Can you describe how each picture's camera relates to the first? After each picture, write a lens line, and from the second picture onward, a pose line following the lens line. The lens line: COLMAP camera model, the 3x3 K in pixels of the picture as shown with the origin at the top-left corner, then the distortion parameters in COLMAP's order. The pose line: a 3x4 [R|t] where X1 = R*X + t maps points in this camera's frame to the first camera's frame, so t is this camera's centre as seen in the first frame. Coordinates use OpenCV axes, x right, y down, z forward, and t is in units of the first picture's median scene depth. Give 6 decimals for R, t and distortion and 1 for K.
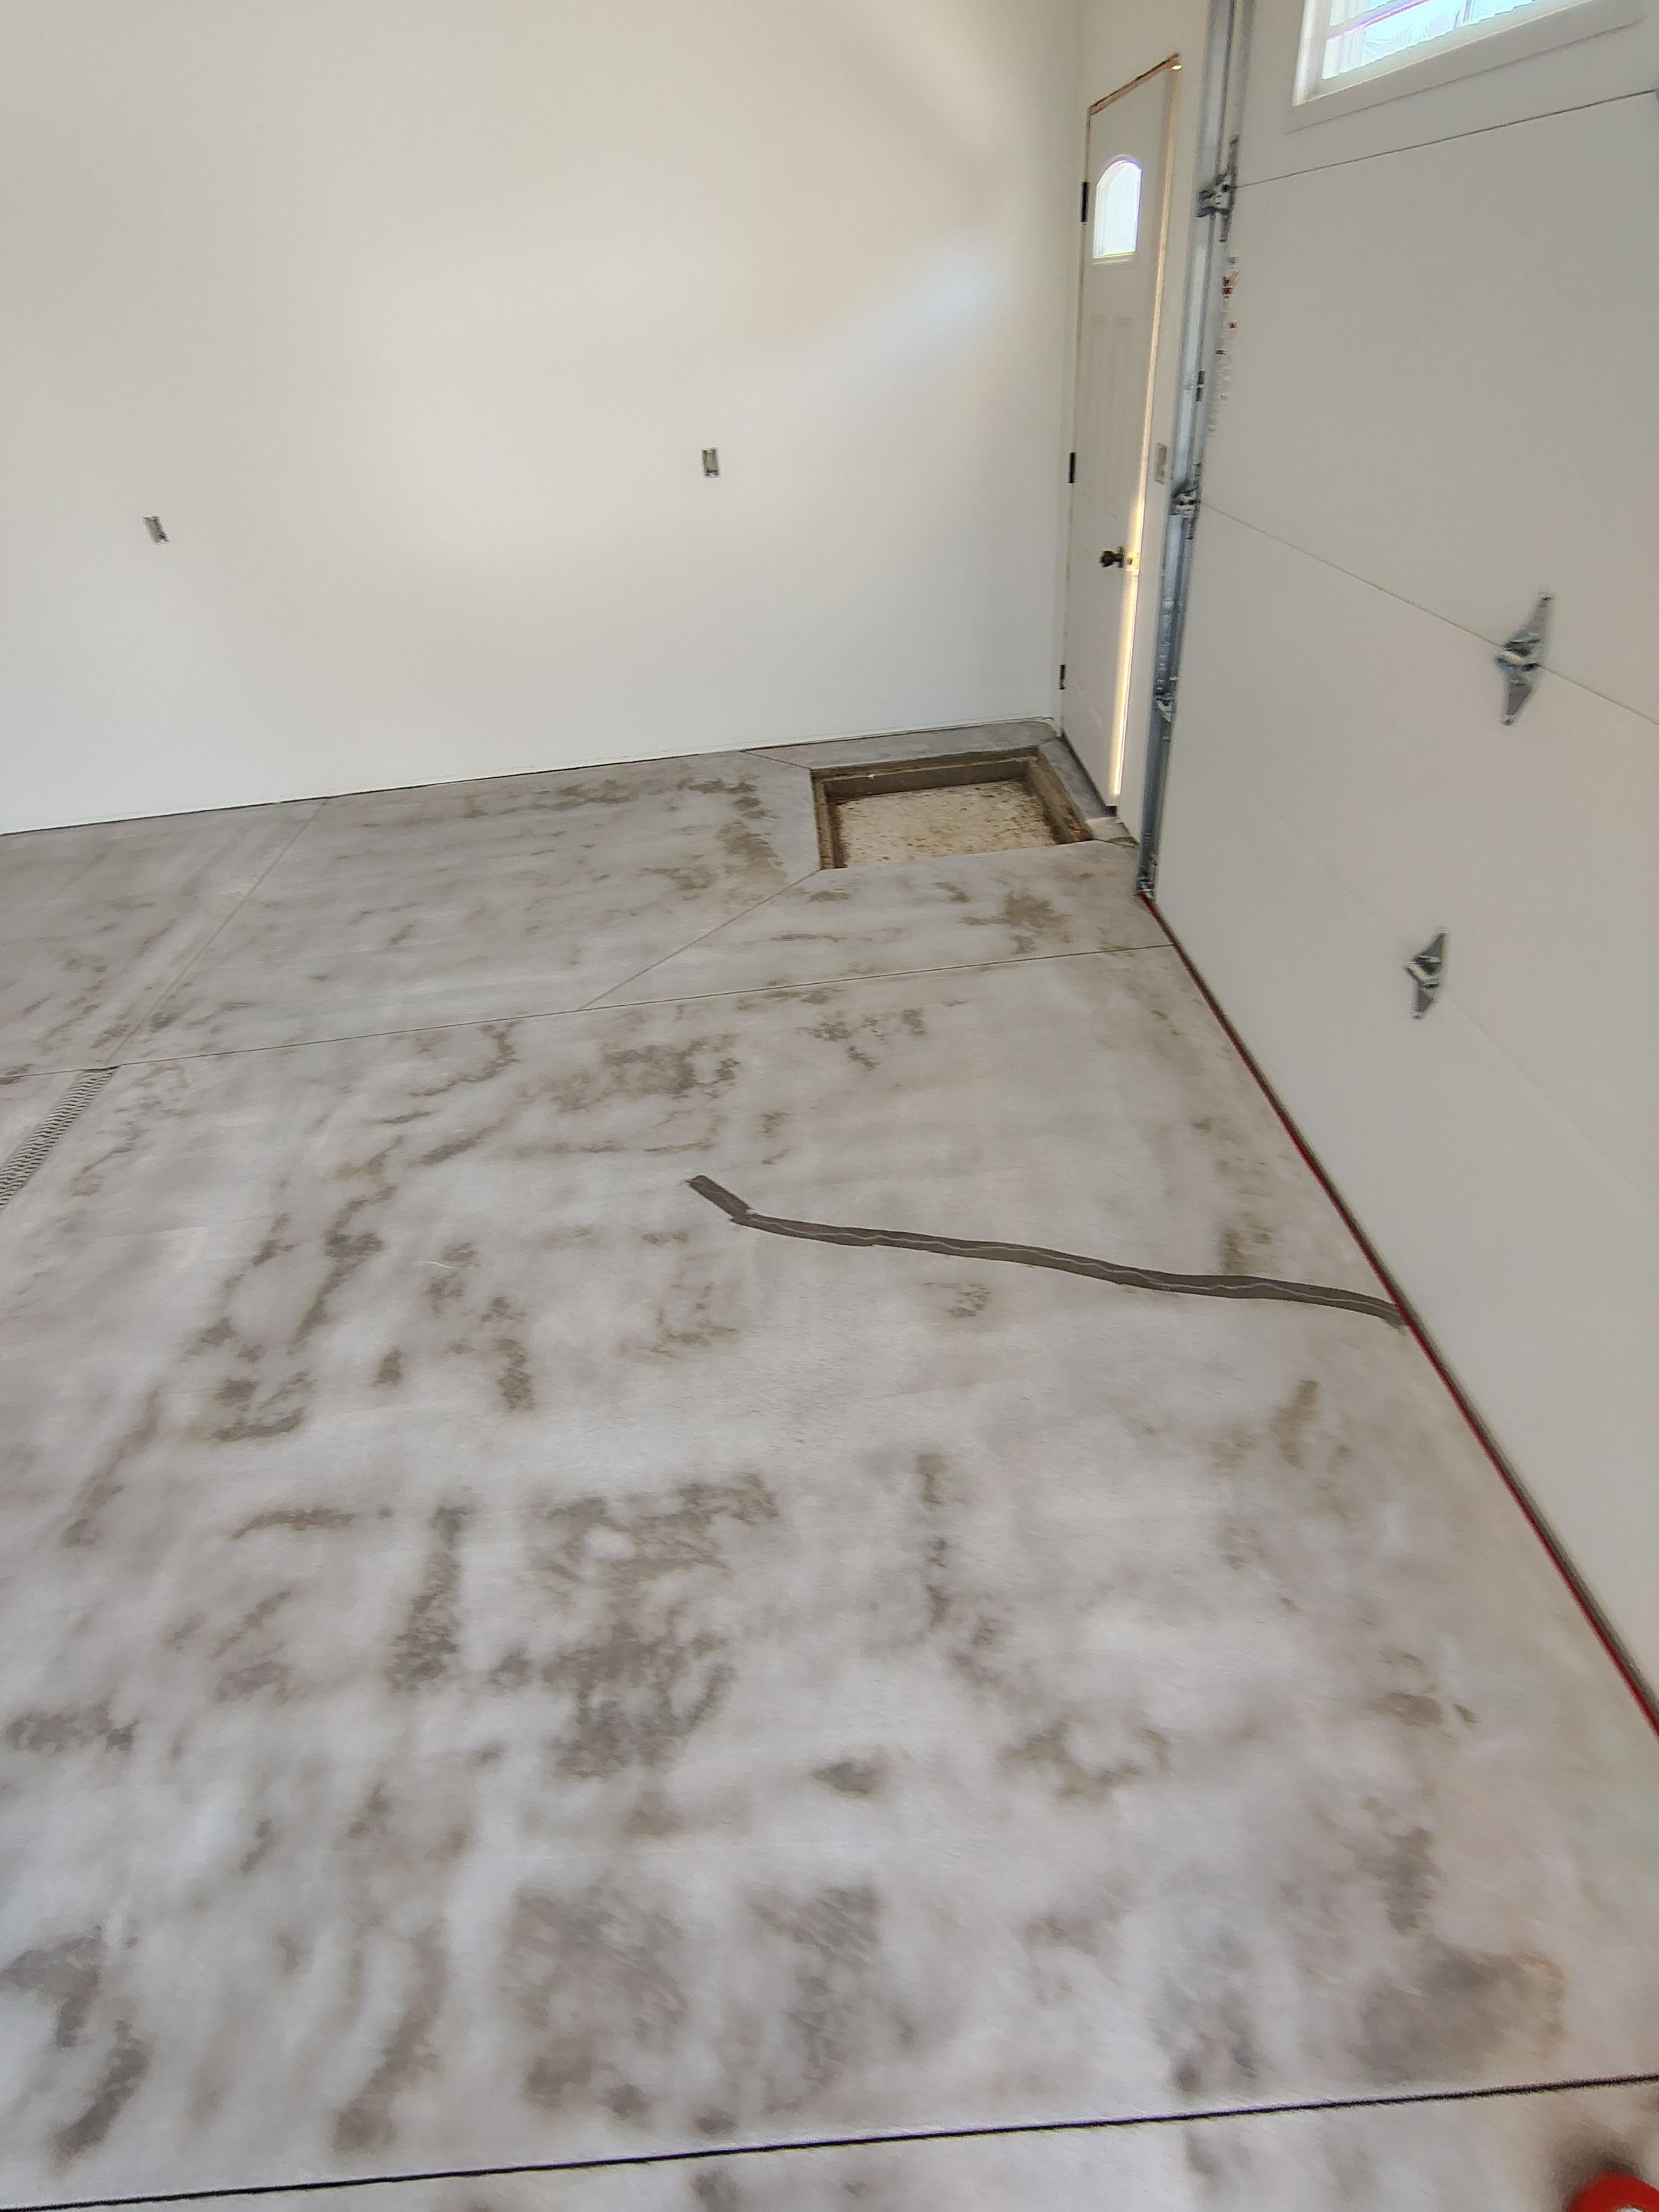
lens RADIAL K [[1030.9, 0, 830.3], [0, 1030.9, 1106.0], [0, 0, 1]] dist [-0.005496, 0.001368]
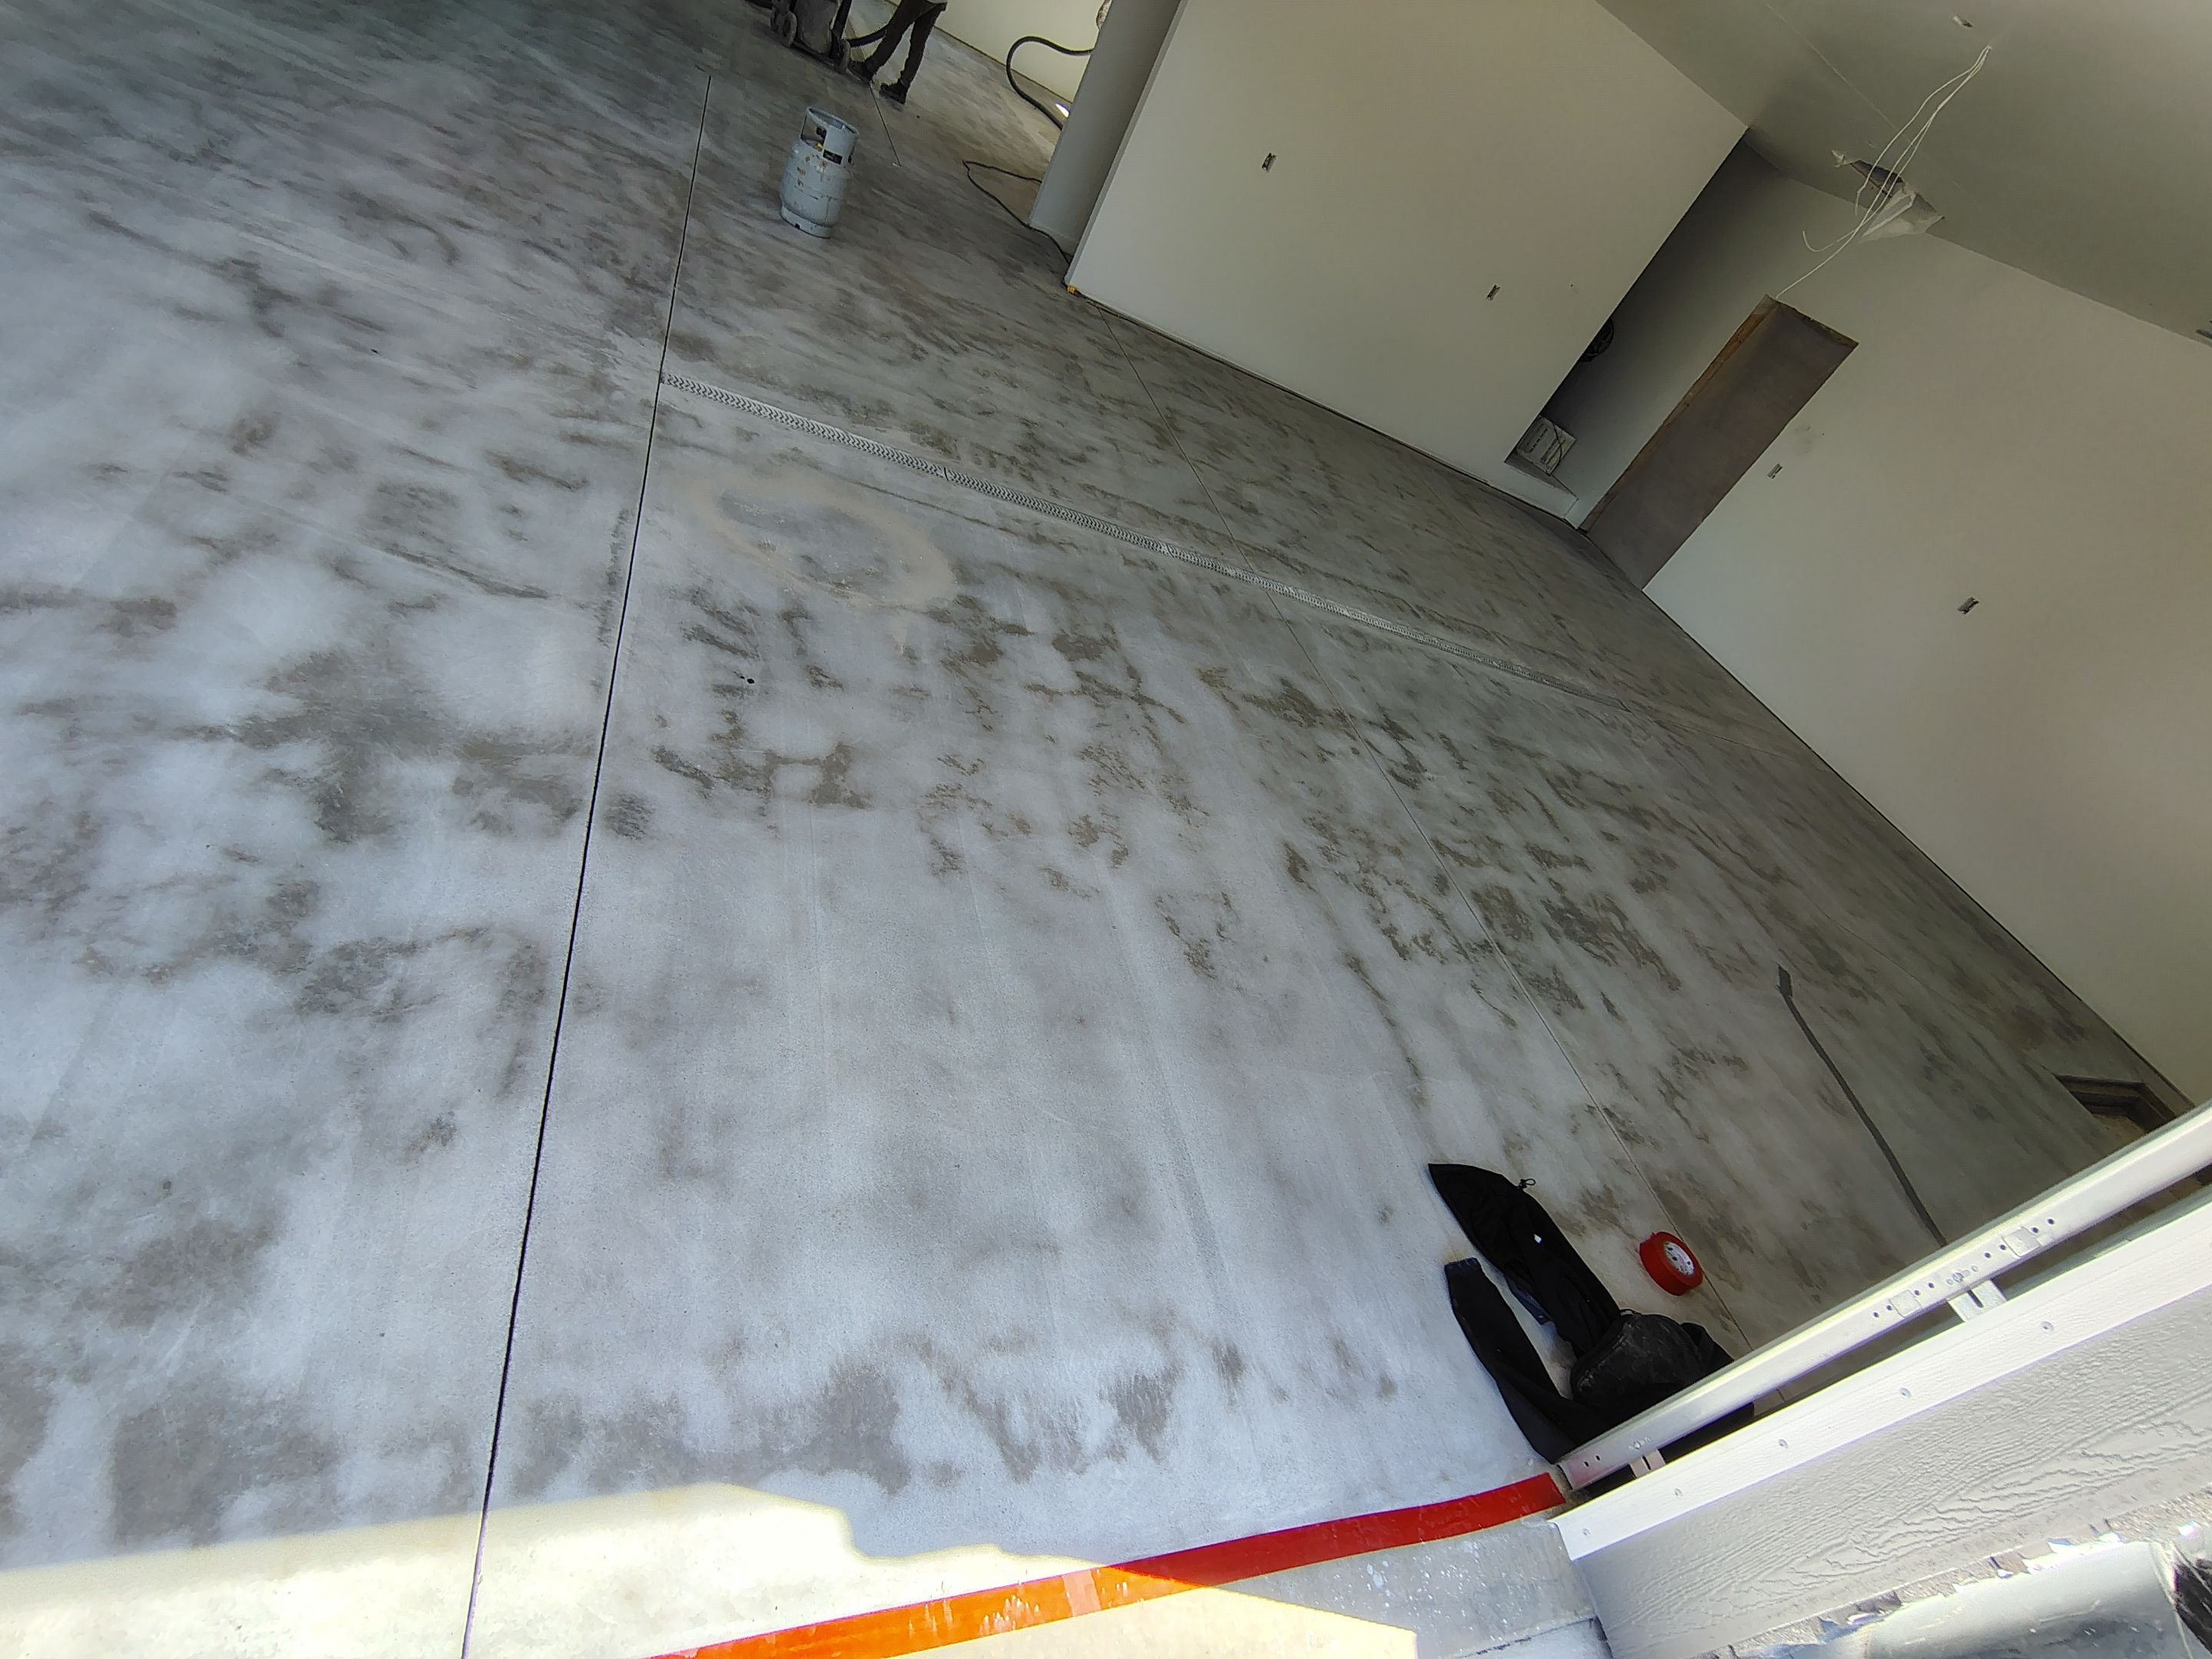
lens RADIAL K [[1030.9, 0, 1117.9], [0, 1030.9, 818.8], [0, 0, 1]] dist [-0.005496, 0.001368]
pose [[0.162088, 0.745568, -0.646417, 0.435231], [-0.901527, 0.378240, 0.210199, 0.459768], [0.401218, 0.548692, 0.733458, -0.537350]]
